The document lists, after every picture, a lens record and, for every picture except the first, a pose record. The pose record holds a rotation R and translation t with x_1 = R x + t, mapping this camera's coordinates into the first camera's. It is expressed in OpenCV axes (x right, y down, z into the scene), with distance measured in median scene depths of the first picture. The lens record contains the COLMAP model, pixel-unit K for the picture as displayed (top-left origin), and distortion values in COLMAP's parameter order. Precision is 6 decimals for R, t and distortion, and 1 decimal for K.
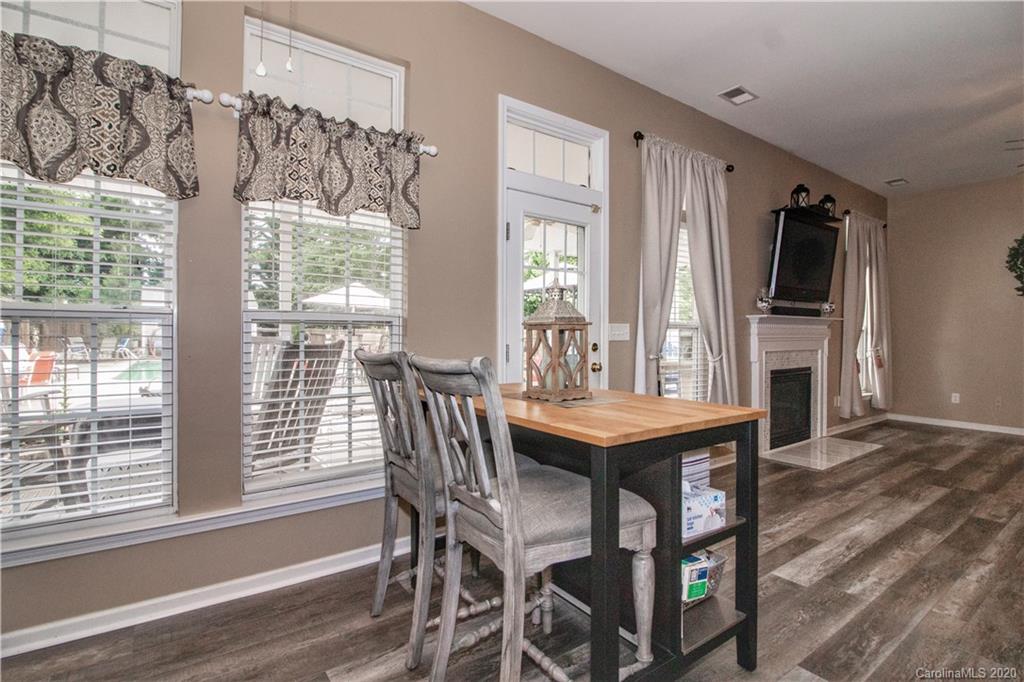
lens RADIAL K [[505.6, 0, 527.8], [0, 505.6, 335.3], [0, 0, 1]] dist [-0.007835, -0.007847]
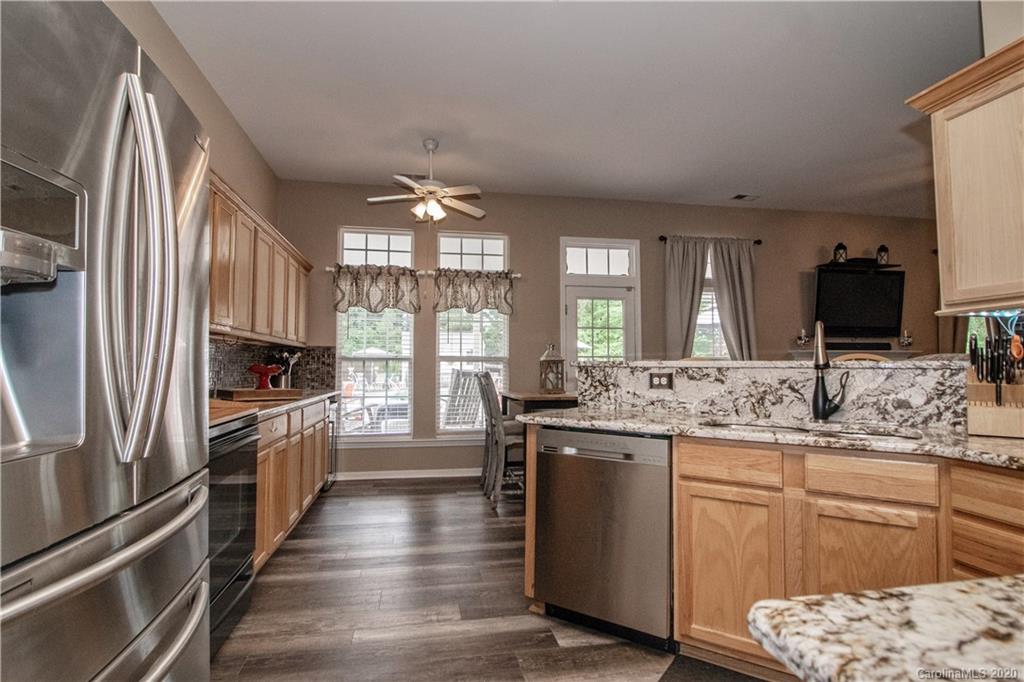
lens RADIAL K [[505.6, 0, 510.9], [0, 505.6, 343.8], [0, 0, 1]] dist [-0.007835, -0.007847]
pose [[0.903288, -0.025923, -0.428251, 0.472387], [0.003047, 0.998535, -0.054015, 0.012996], [0.429024, 0.047486, 0.902044, -0.613078]]
